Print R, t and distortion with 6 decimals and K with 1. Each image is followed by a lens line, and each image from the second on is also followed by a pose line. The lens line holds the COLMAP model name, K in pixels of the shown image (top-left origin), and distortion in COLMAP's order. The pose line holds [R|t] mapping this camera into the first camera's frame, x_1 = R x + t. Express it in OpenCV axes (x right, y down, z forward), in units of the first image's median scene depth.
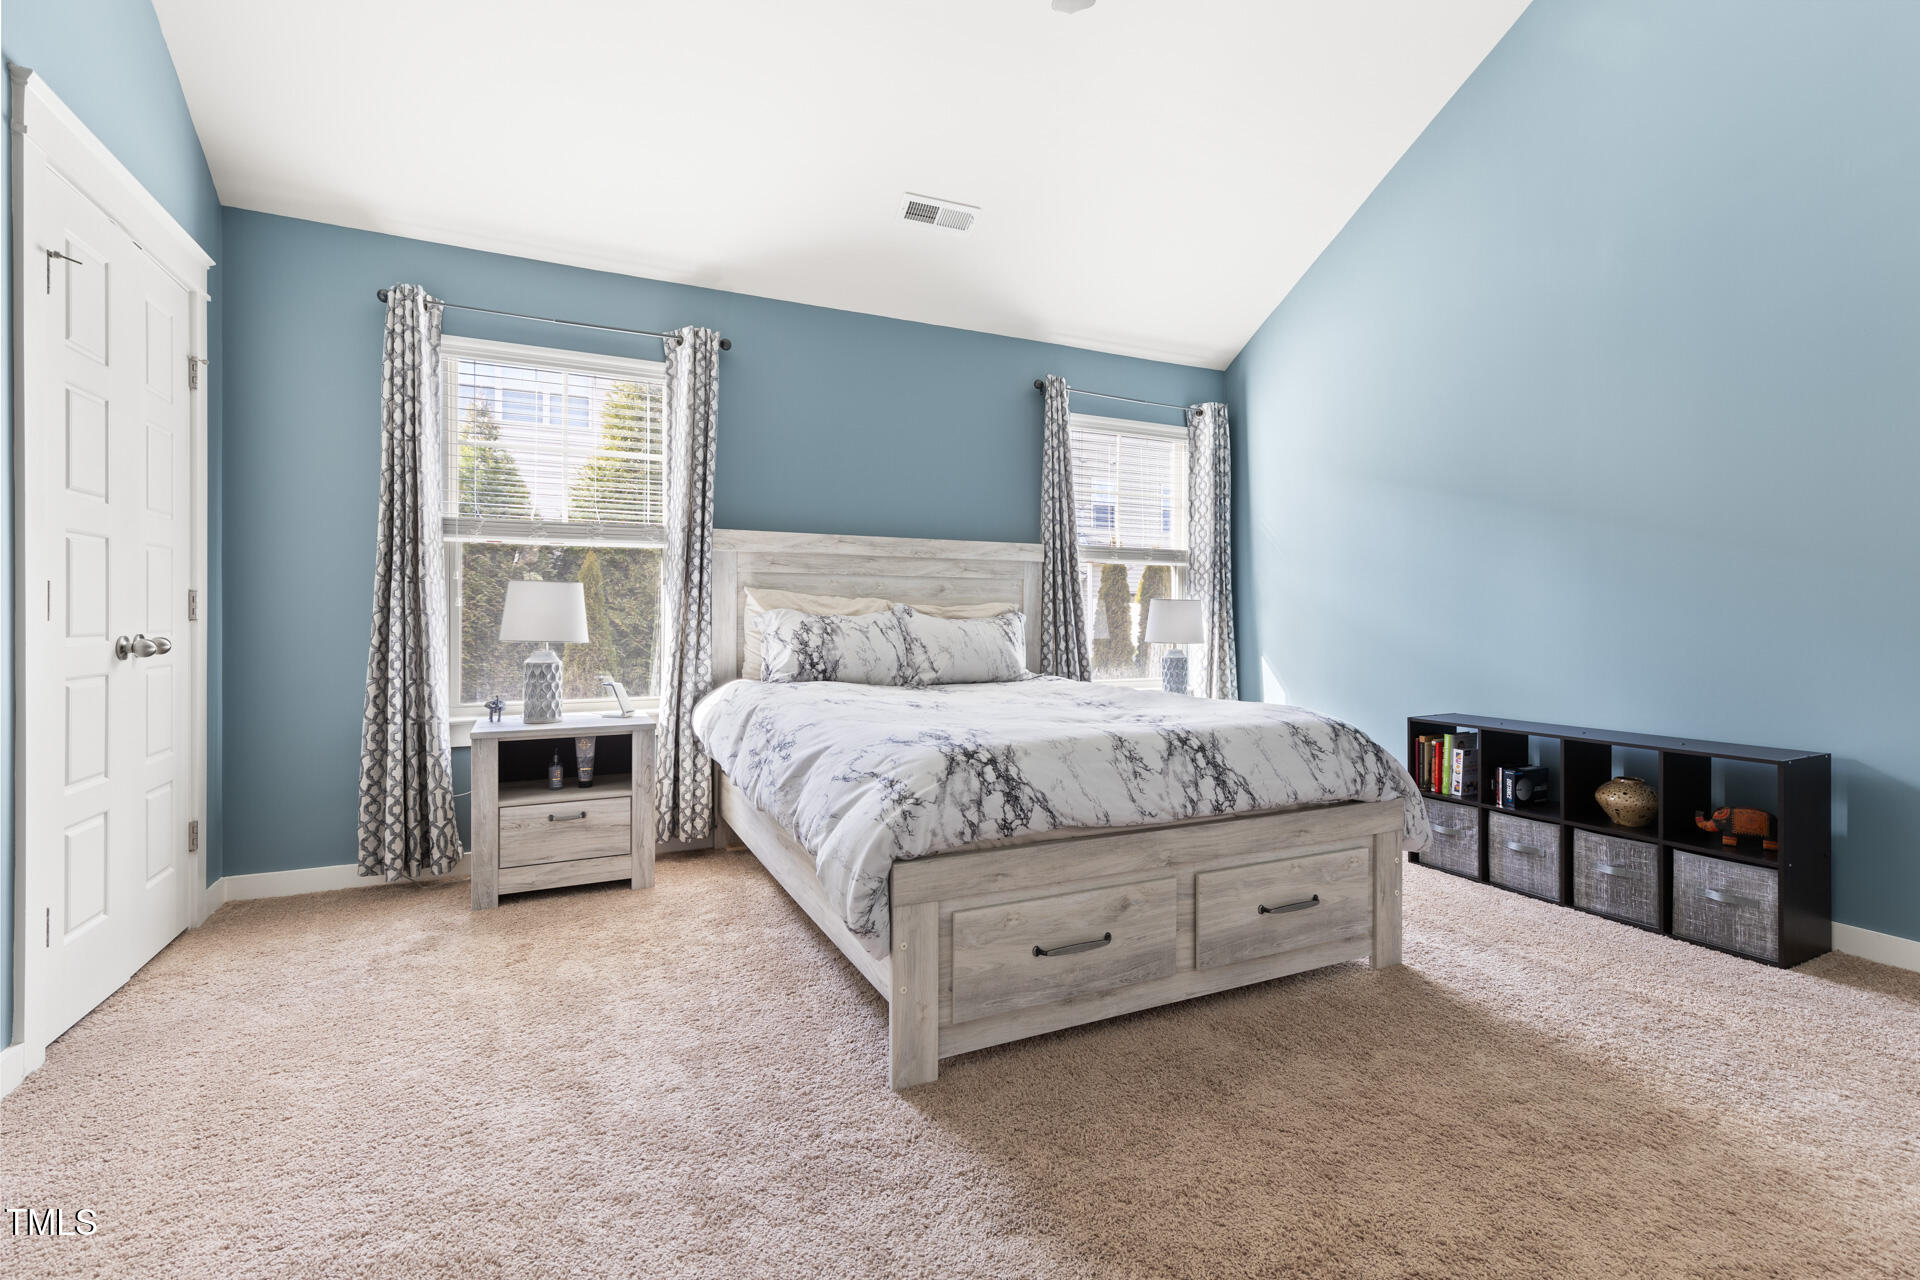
lens RADIAL K [[868.7, 0, 956.8], [0, 868.7, 633.4], [0, 0, 1]] dist [0.015426, 0.000616]
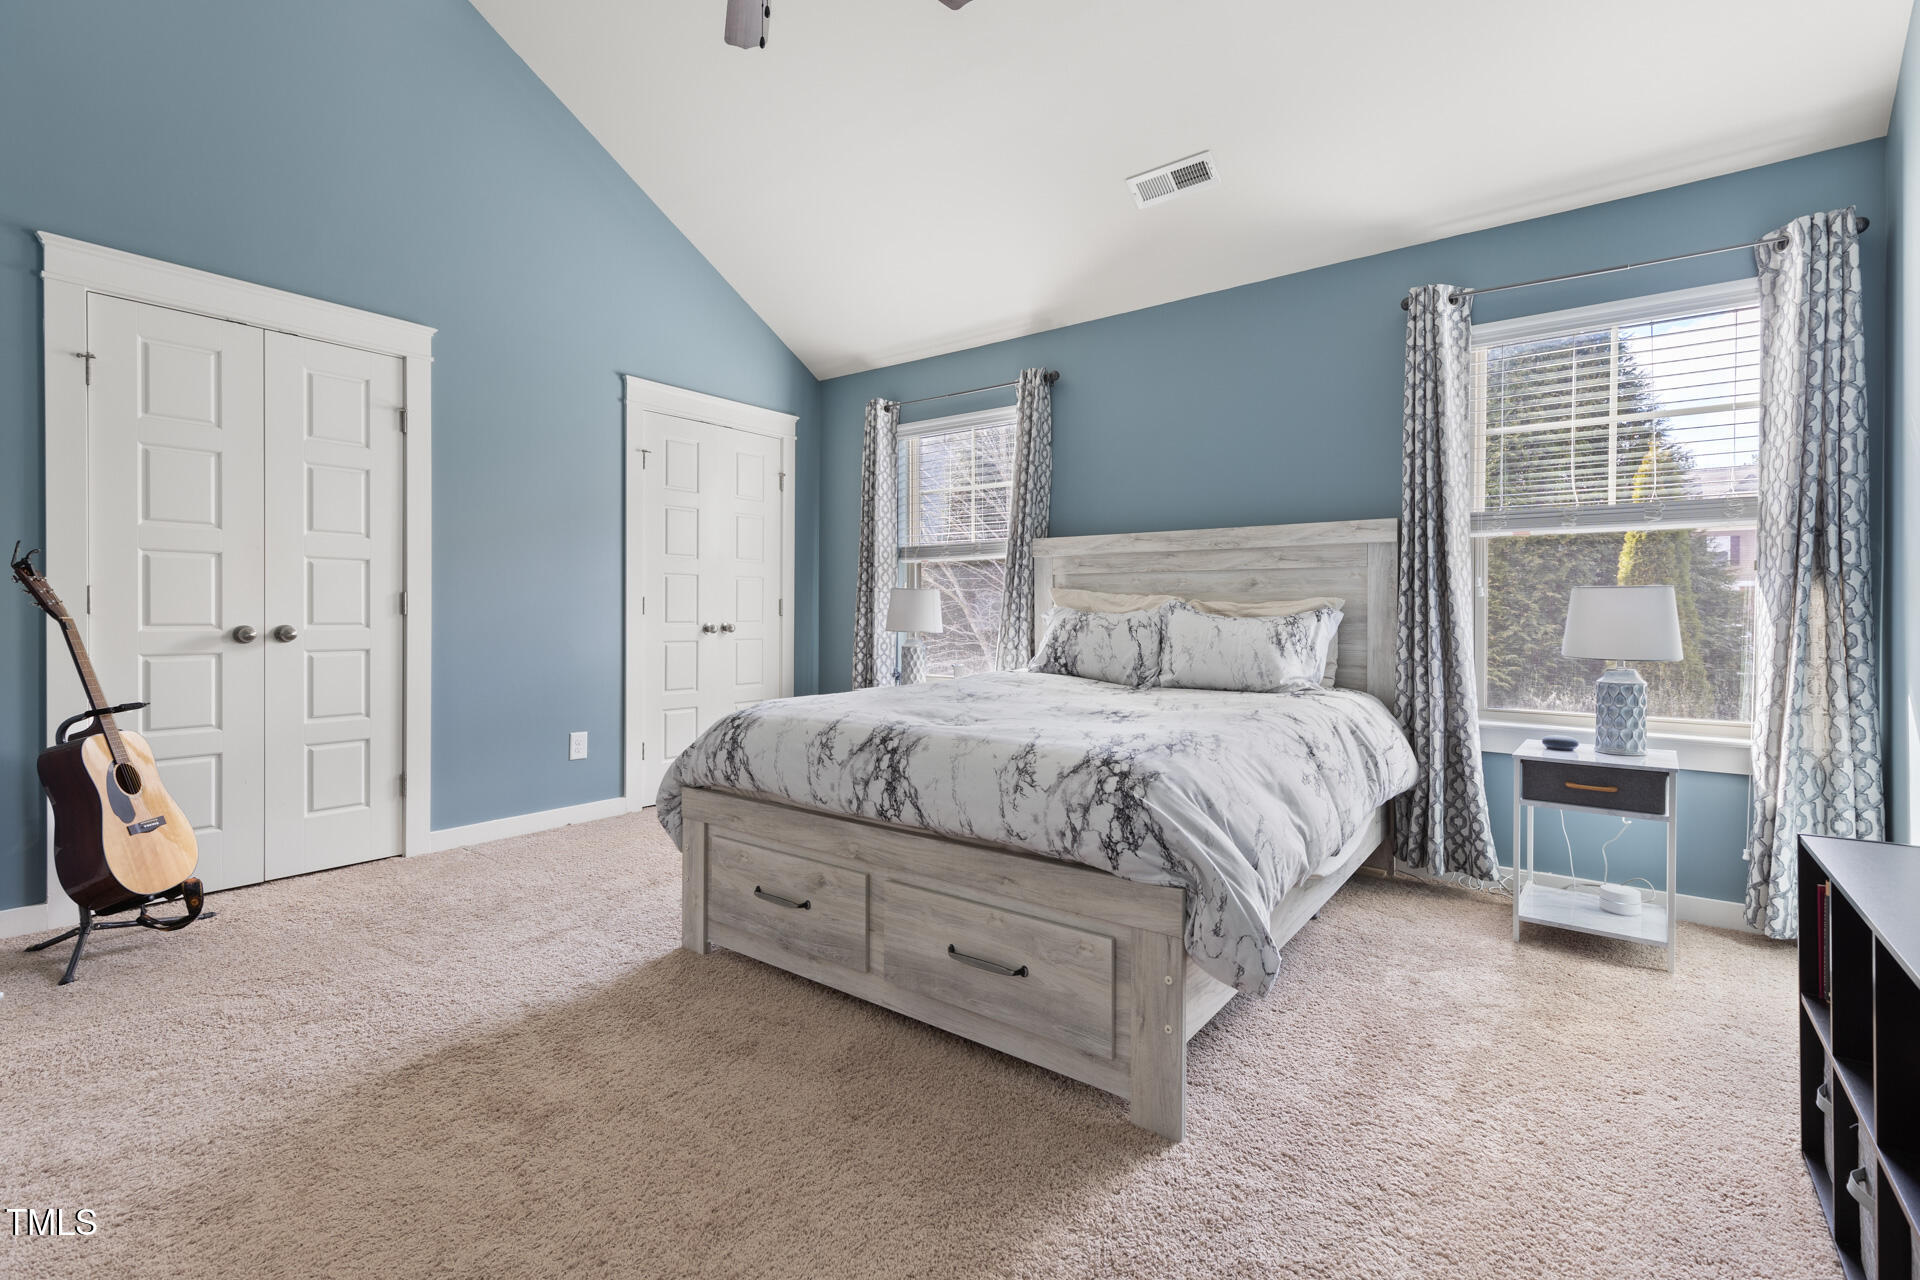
lens RADIAL K [[868.7, 0, 917.4], [0, 868.7, 605.5], [0, 0, 1]] dist [0.015426, 0.000616]
pose [[0.438609, -0.006196, -0.898656, 0.692977], [-0.020233, 0.999655, -0.016767, -0.008054], [0.898450, 0.025537, 0.438333, 0.356700]]
